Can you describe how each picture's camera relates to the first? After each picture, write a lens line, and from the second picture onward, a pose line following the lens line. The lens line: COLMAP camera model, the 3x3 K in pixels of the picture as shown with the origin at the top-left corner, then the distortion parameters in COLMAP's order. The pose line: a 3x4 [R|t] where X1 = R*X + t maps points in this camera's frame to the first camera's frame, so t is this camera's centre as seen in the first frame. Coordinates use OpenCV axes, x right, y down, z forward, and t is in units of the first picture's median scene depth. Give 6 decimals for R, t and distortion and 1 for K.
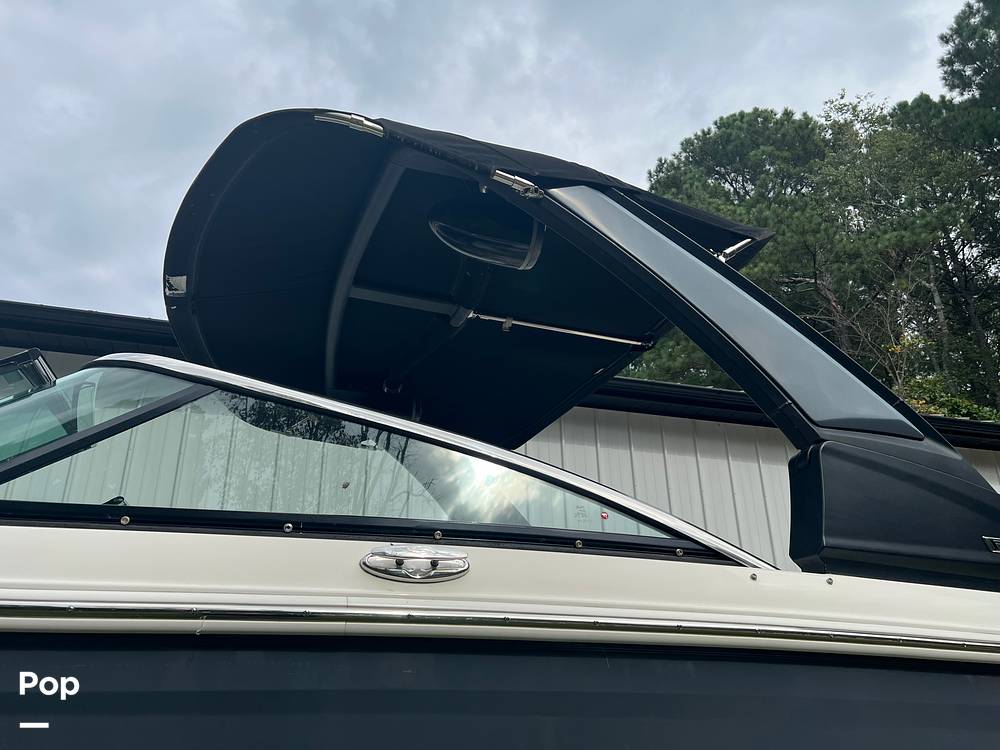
lens RADIAL K [[750.5, 0, 500.0], [0, 750.5, 375.0], [0, 0, 1]] dist [-0.101168, -0.001464]
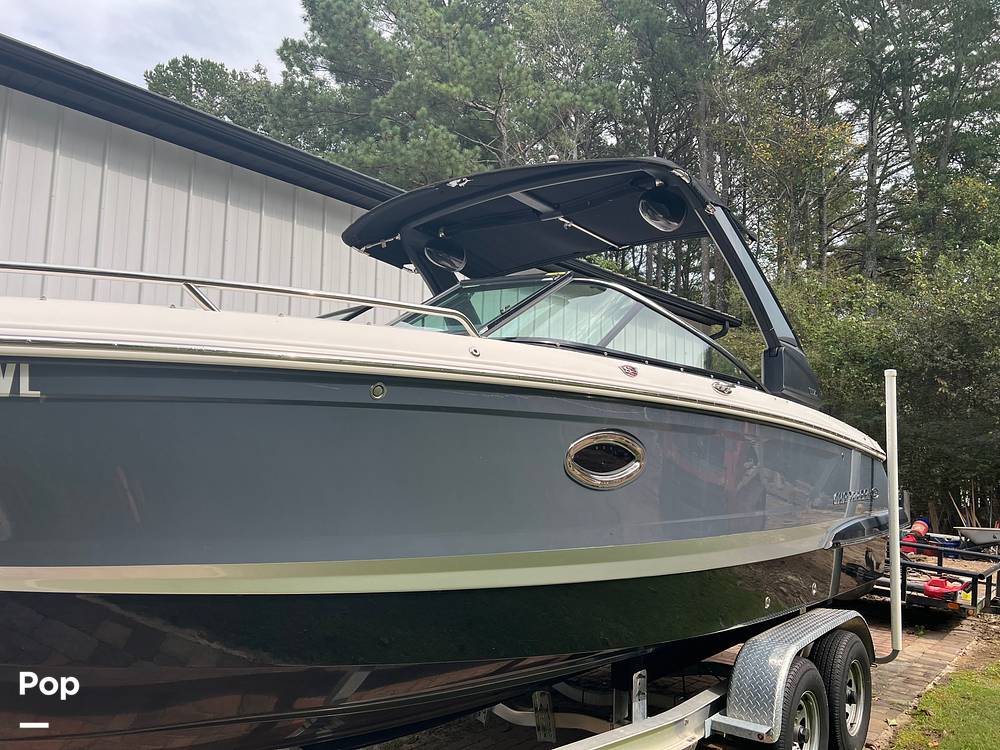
lens RADIAL K [[769.4, 0, 500.0], [0, 769.4, 375.0], [0, 0, 1]] dist [0.048354, -0.011248]
pose [[0.806089, 0.069666, 0.587679, -0.253985], [-0.250760, 0.939700, 0.232558, -0.026631], [-0.536041, -0.334829, 0.774951, -0.083102]]
